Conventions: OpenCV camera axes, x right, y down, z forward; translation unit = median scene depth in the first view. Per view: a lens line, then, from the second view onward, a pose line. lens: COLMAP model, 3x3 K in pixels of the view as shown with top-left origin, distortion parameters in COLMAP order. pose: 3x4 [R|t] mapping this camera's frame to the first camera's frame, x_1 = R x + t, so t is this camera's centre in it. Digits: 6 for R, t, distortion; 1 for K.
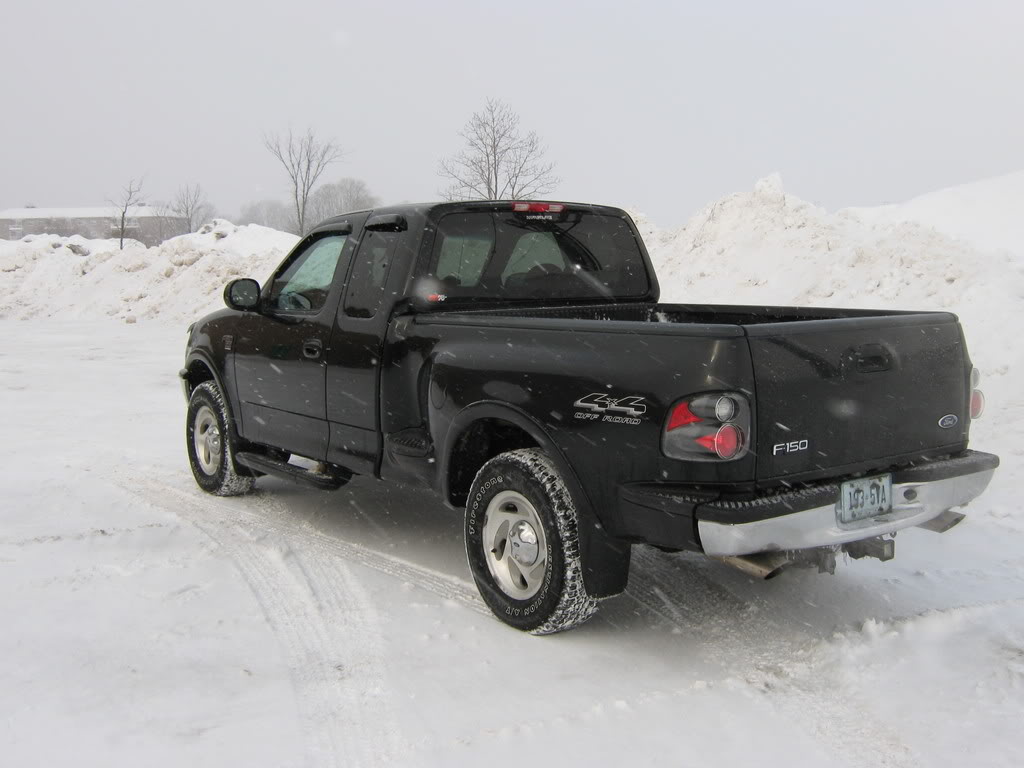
lens RADIAL K [[1175.7, 0, 534.9], [0, 1175.7, 383.7], [0, 0, 1]] dist [-0.087224, 0.014040]
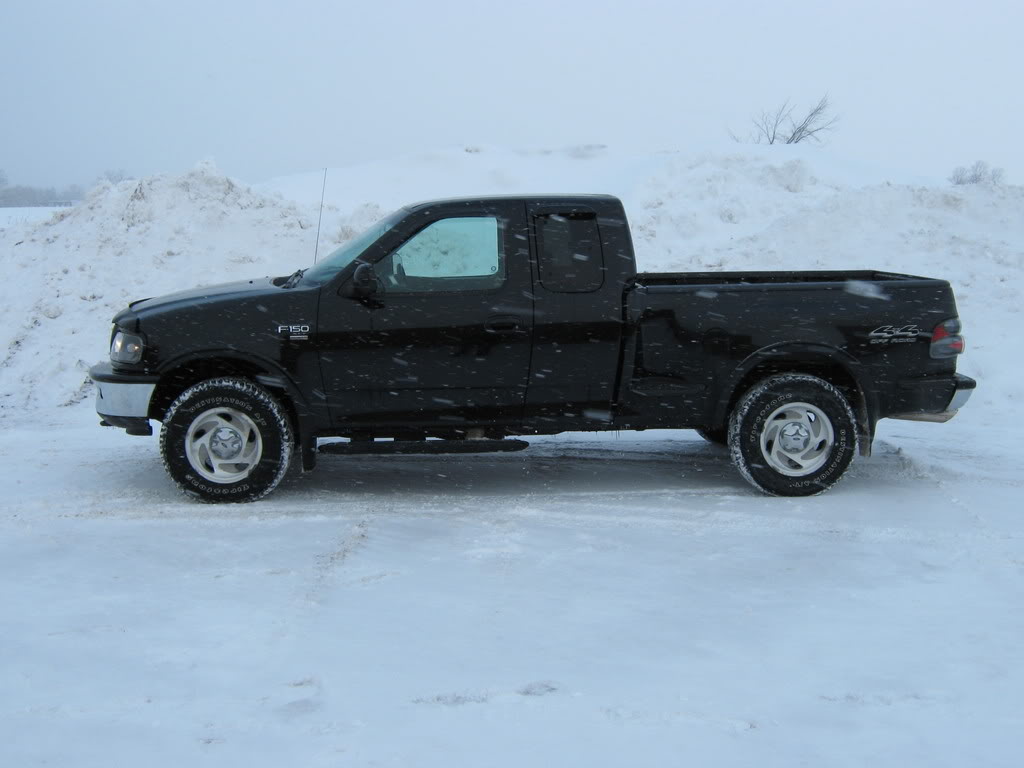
lens RADIAL K [[1175.7, 0, 534.9], [0, 1175.7, 383.7], [0, 0, 1]] dist [-0.087224, 0.014040]
pose [[0.533571, -0.110064, 0.838563, -1.421147], [0.089824, 0.993263, 0.073214, -0.067394], [-0.840972, 0.036258, 0.539863, 0.493136]]
